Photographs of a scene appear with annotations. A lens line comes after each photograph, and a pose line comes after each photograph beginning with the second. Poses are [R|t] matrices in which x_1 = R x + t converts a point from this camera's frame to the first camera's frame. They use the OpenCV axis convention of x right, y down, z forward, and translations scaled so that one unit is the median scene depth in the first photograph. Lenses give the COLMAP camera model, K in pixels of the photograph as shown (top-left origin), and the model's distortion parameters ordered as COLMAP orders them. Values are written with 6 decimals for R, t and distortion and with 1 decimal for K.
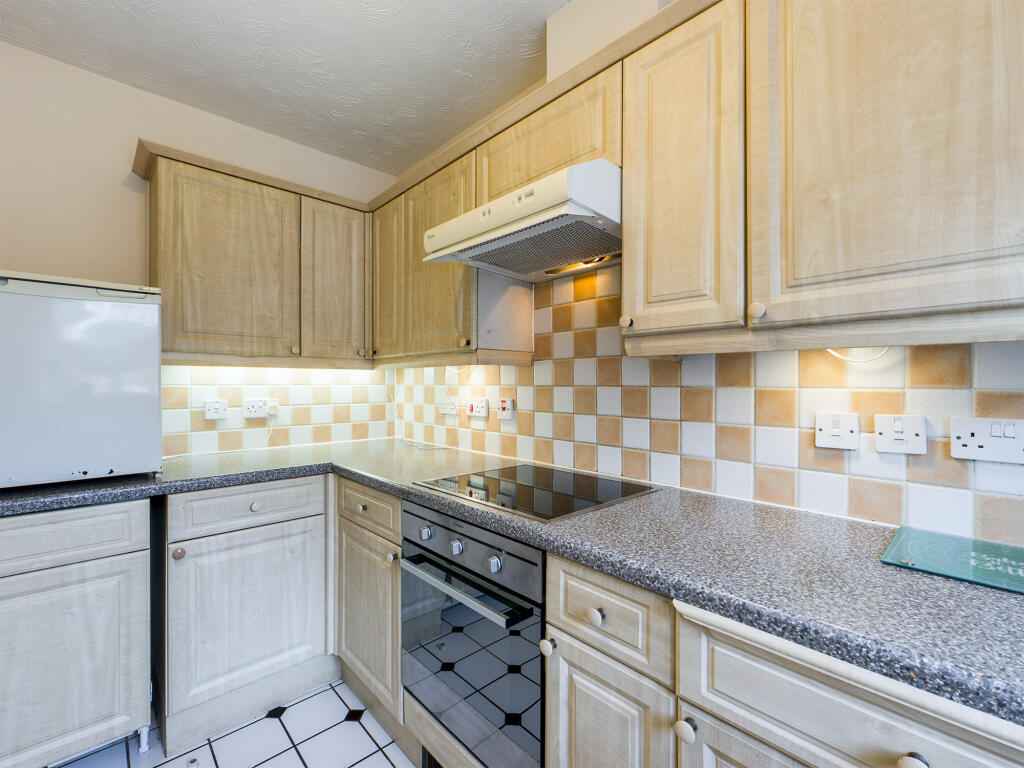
lens RADIAL K [[445.5, 0, 515.3], [0, 445.5, 384.2], [0, 0, 1]] dist [-0.005231, -0.000400]
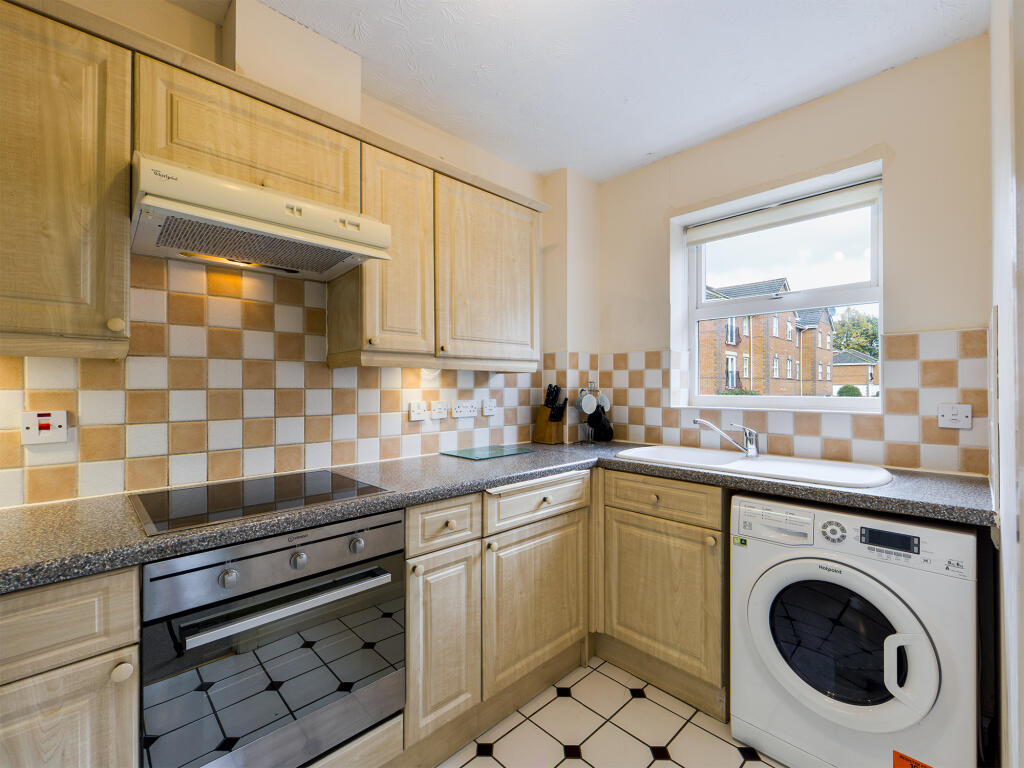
lens RADIAL K [[445.5, 0, 515.3], [0, 445.5, 384.5], [0, 0, 1]] dist [-0.005231, -0.000400]
pose [[-0.014729, 0.003639, 0.999885, -1.083632], [0.003837, 0.999986, -0.003583, 0.000241], [-0.999884, 0.003784, -0.014743, 0.562154]]
